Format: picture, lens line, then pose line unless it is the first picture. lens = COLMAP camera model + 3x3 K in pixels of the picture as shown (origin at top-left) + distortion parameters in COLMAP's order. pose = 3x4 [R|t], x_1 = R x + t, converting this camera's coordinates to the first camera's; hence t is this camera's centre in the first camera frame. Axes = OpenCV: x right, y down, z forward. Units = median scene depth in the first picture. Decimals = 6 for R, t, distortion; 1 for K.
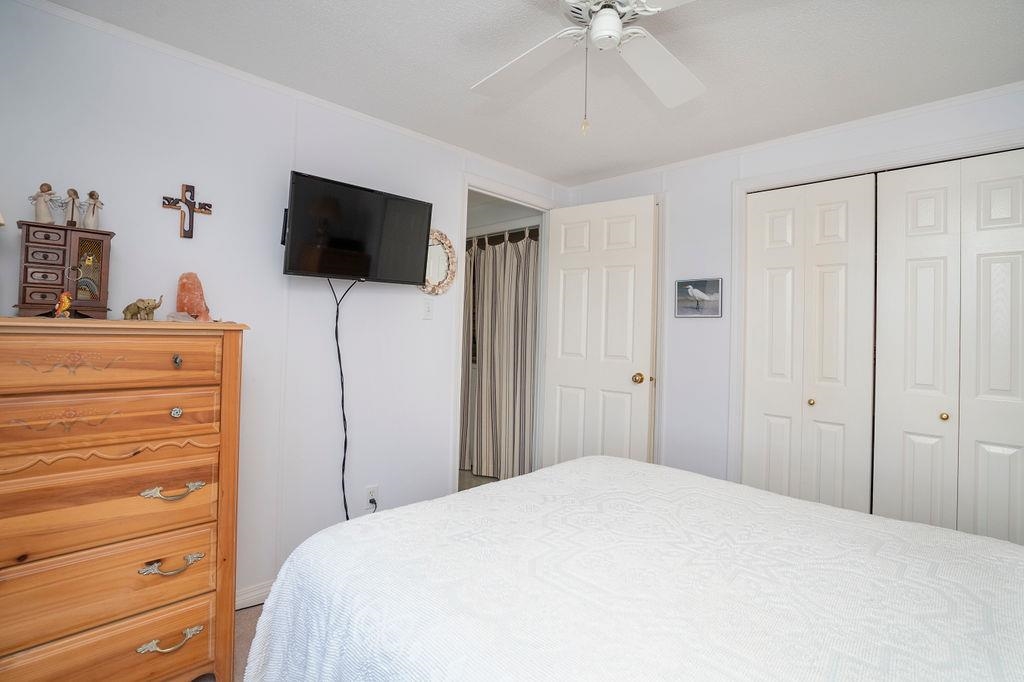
lens RADIAL K [[470.7, 0, 515.1], [0, 470.7, 332.6], [0, 0, 1]] dist [-0.051948, 0.018093]
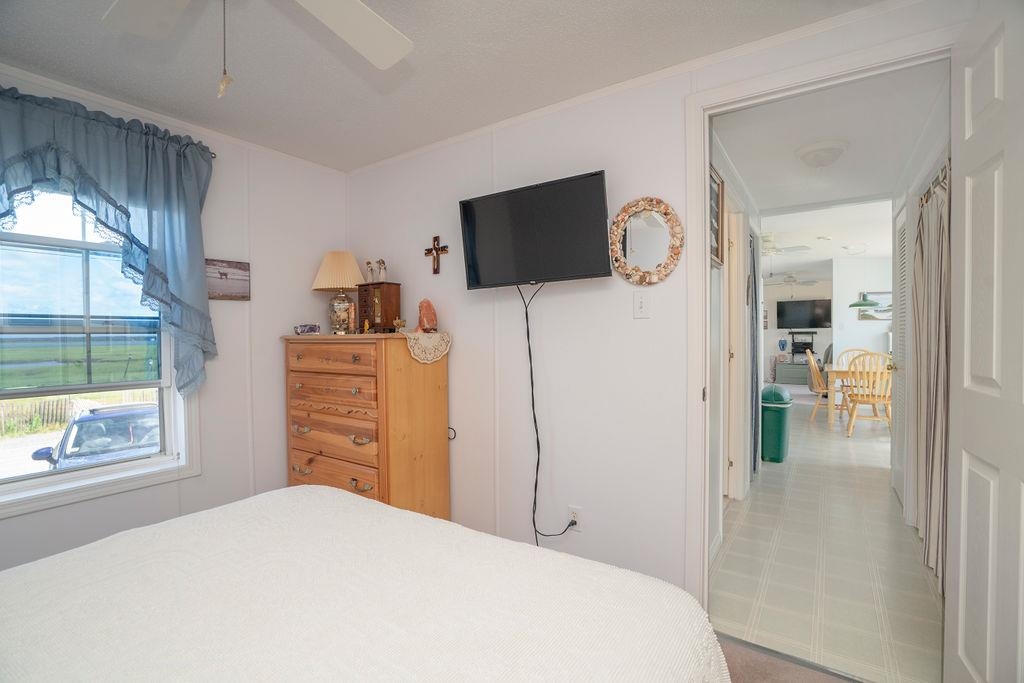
lens RADIAL K [[470.7, 0, 518.3], [0, 470.7, 339.7], [0, 0, 1]] dist [-0.051948, 0.018093]
pose [[0.196307, -0.011647, -0.980473, 0.912427], [0.015162, 0.999846, -0.008842, 0.017385], [0.980425, -0.013130, 0.196453, 1.160561]]
